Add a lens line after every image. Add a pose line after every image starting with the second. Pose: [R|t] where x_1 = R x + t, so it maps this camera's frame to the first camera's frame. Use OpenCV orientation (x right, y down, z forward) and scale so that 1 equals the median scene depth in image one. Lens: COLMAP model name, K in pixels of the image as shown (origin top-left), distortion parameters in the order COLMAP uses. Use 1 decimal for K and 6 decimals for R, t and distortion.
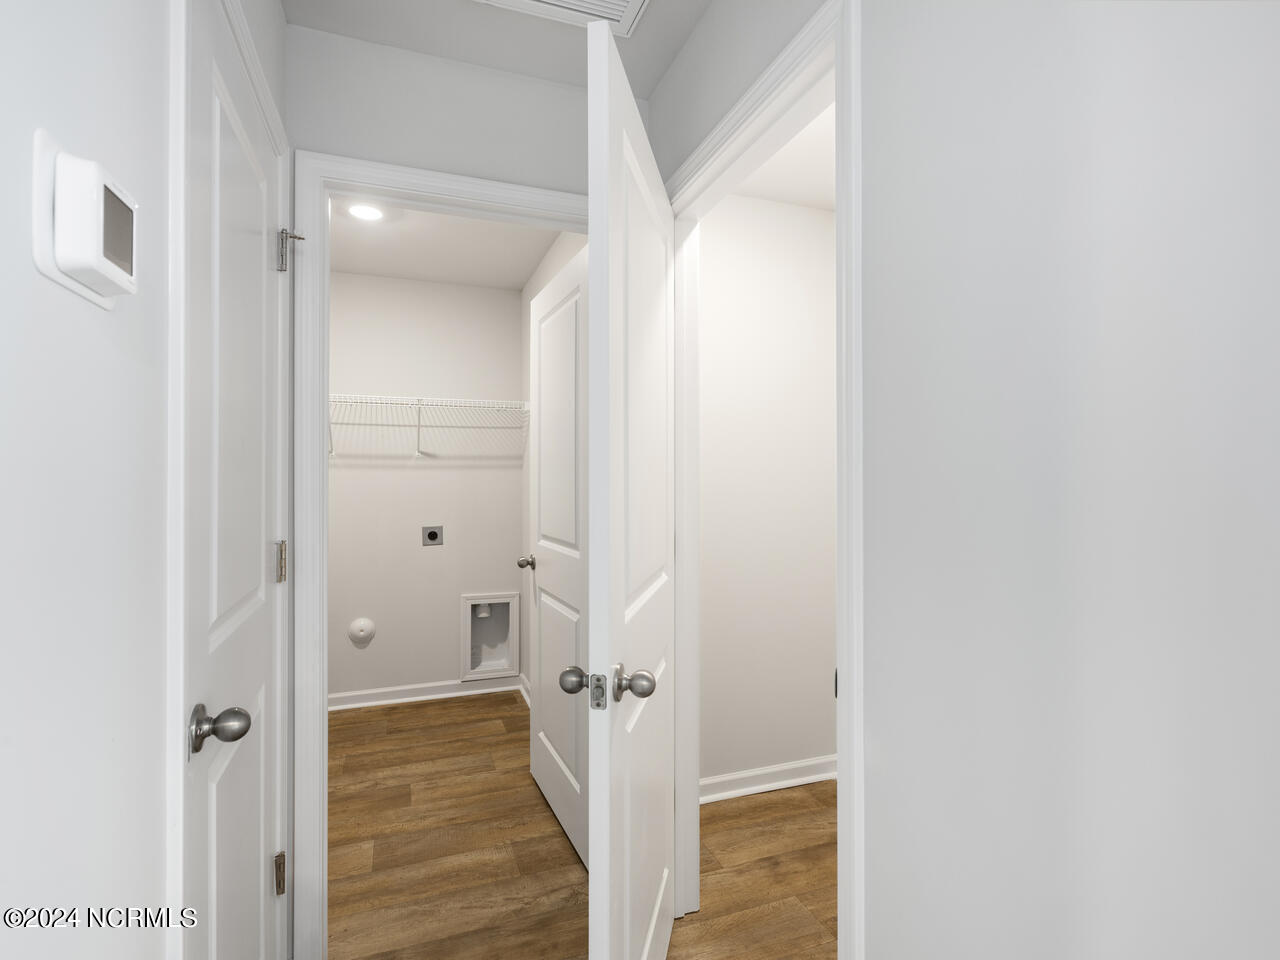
lens RADIAL K [[643.0, 0, 640.2], [0, 643.0, 472.0], [0, 0, 1]] dist [0.000437, -0.000068]
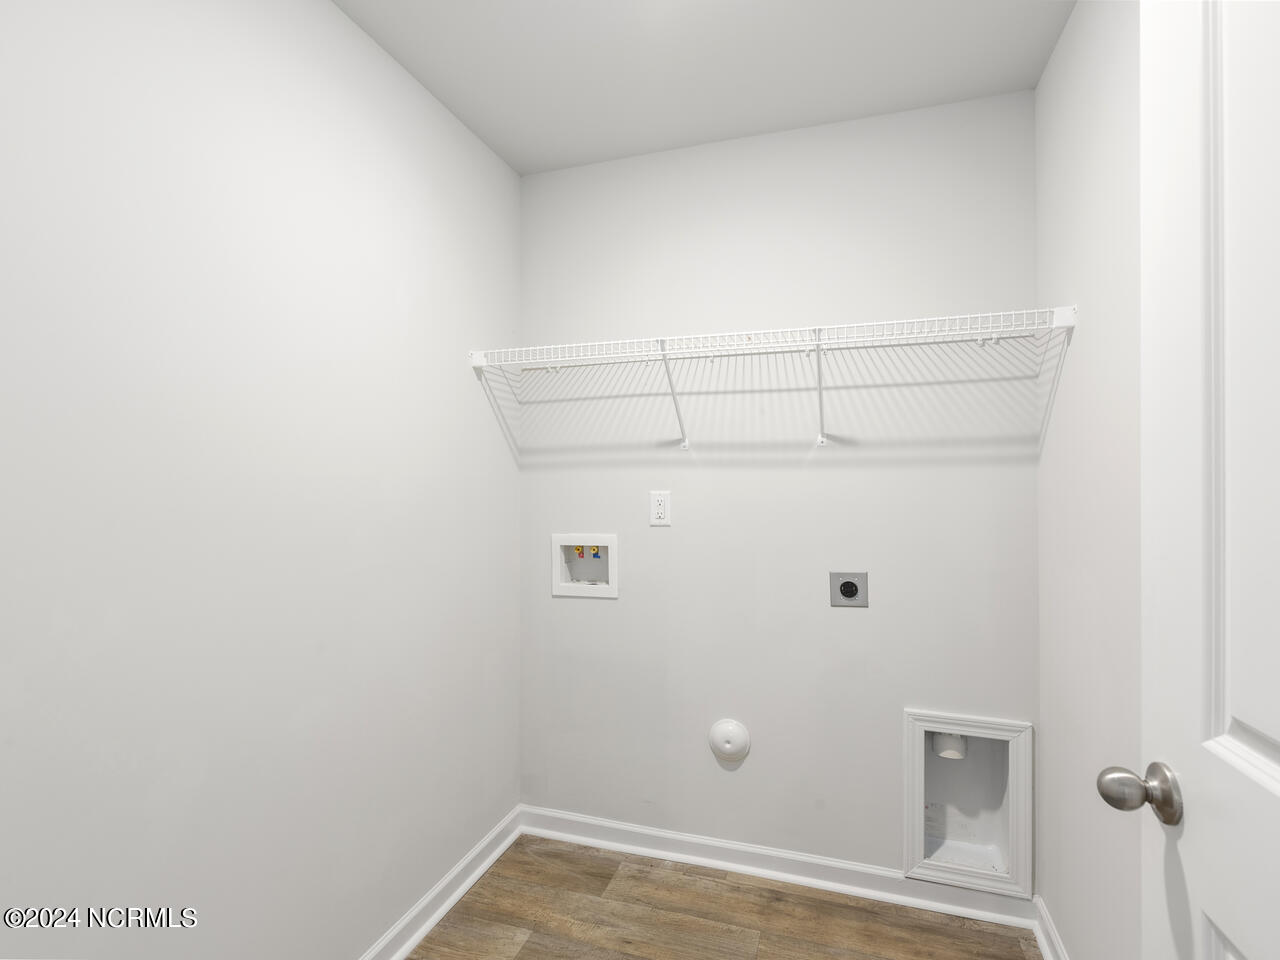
lens RADIAL K [[643.0, 0, 639.4], [0, 643.0, 484.1], [0, 0, 1]] dist [0.000437, -0.000068]
pose [[0.782213, 0.002030, -0.623007, -0.125278], [0.006641, 0.999911, 0.011595, 0.003106], [0.622975, -0.013207, 0.782130, 0.474014]]
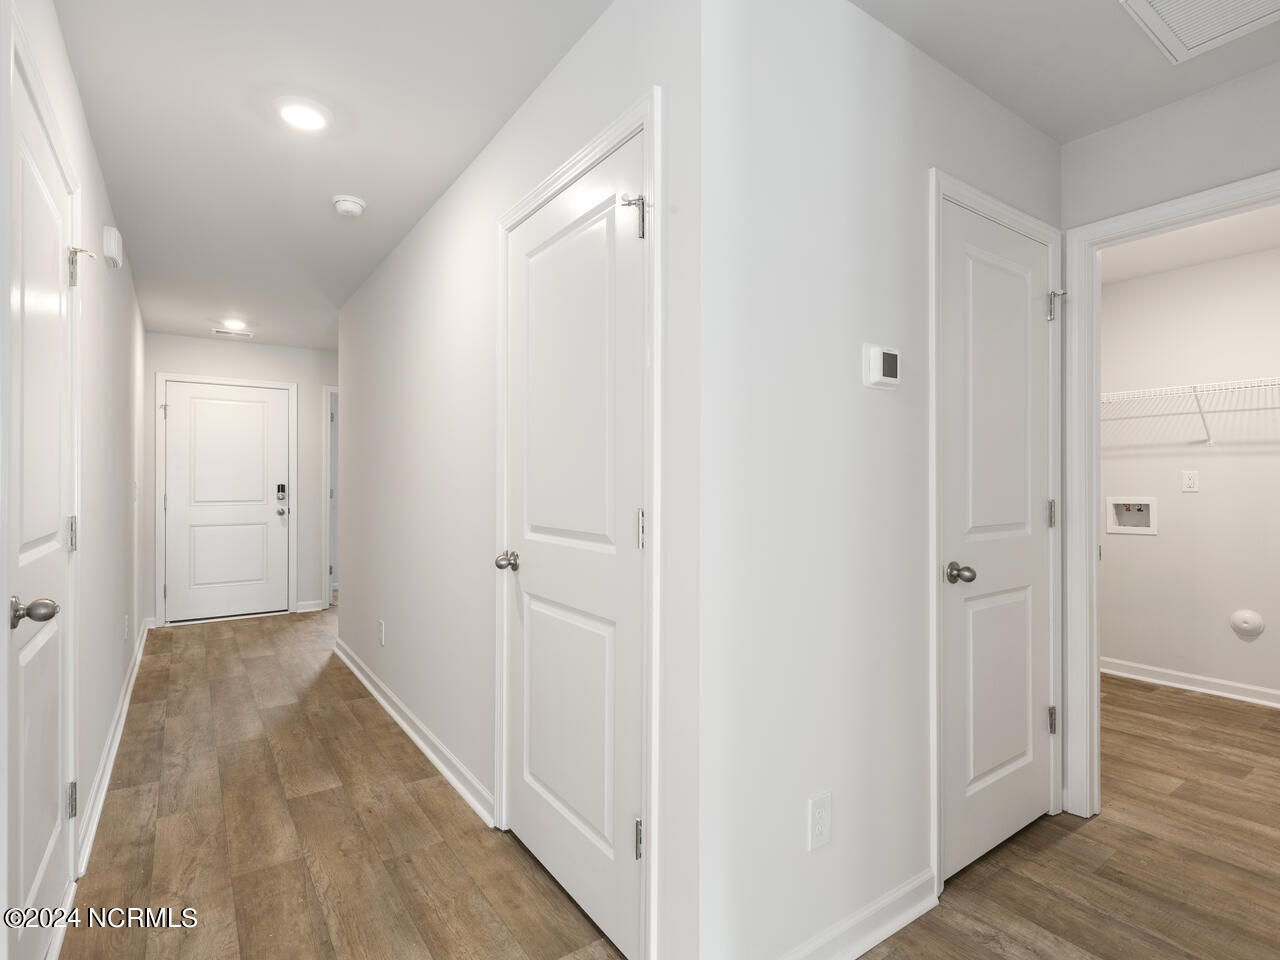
lens RADIAL K [[643.0, 0, 644.7], [0, 643.0, 476.8], [0, 0, 1]] dist [0.000437, -0.000068]
pose [[0.263736, -0.001269, -0.964594, 0.256582], [0.008572, 0.999963, 0.001028, 0.017387], [0.964557, -0.008540, 0.263737, -0.126098]]
